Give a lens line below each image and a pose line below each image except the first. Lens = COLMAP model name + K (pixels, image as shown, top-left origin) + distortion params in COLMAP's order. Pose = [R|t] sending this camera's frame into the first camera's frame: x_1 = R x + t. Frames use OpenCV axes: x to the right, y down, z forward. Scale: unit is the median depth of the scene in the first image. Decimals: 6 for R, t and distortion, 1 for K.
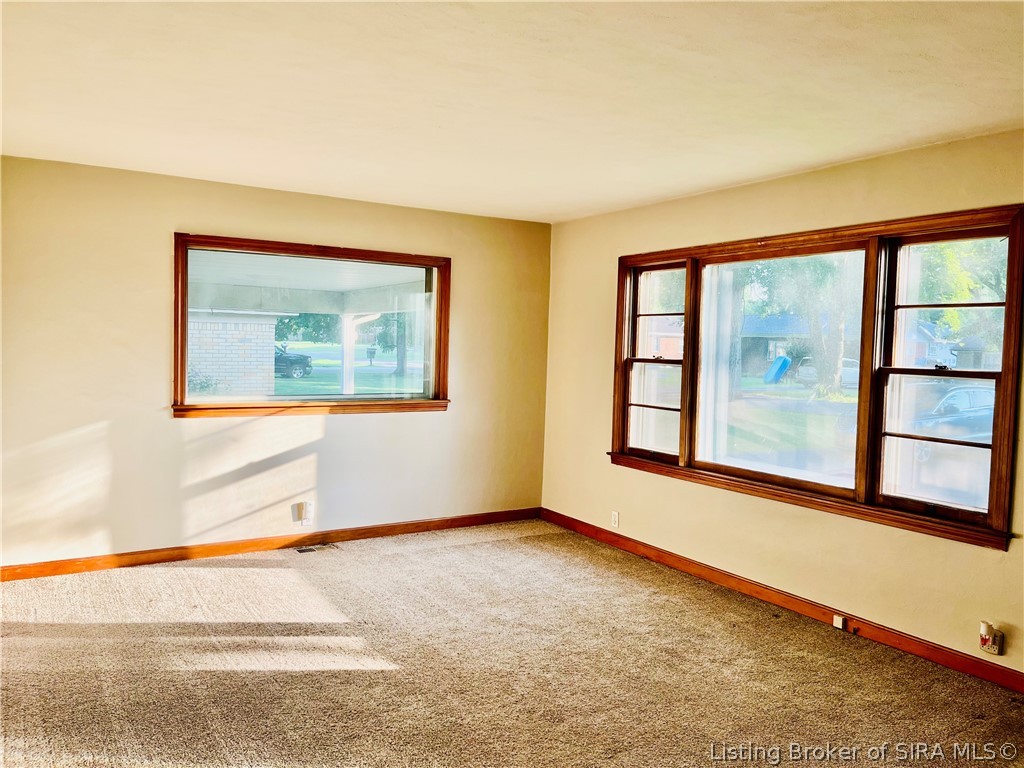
lens RADIAL K [[797.5, 0, 512.0], [0, 797.5, 384.0], [0, 0, 1]] dist [0.075605, -0.102973]
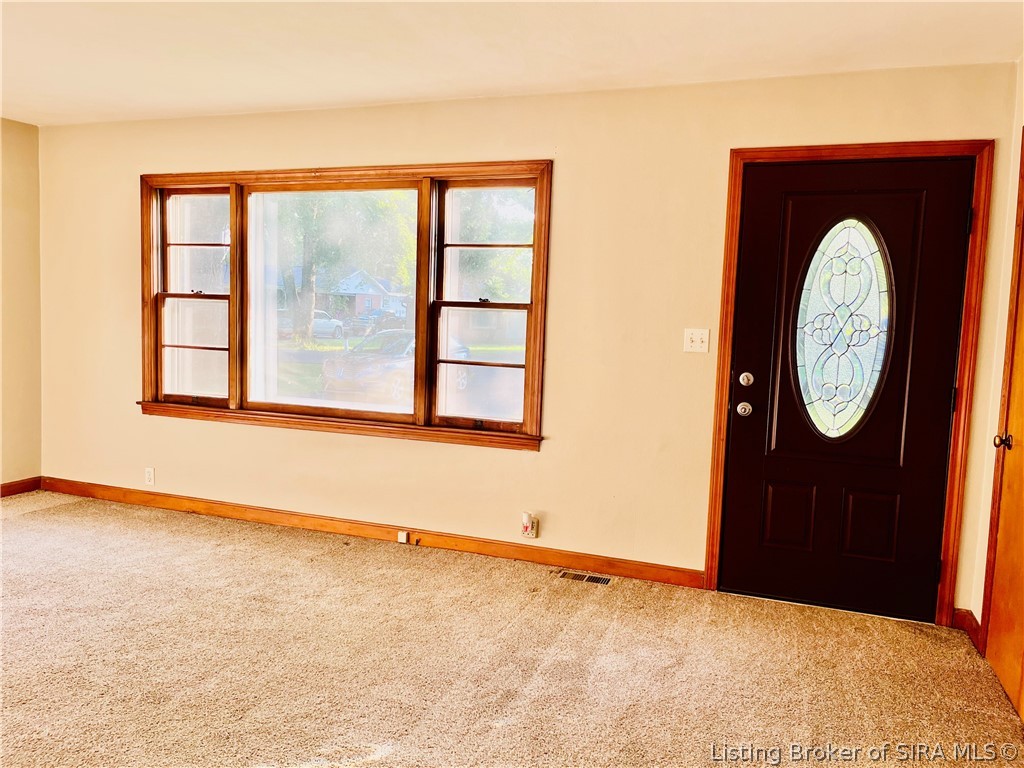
lens RADIAL K [[787.4, 0, 512.0], [0, 787.4, 384.0], [0, 0, 1]] dist [0.090805, -0.095277]
pose [[0.793268, -0.055119, 0.606372, -0.110656], [0.020336, 0.997737, 0.064091, 0.024908], [-0.608533, -0.038510, 0.792594, 0.078532]]
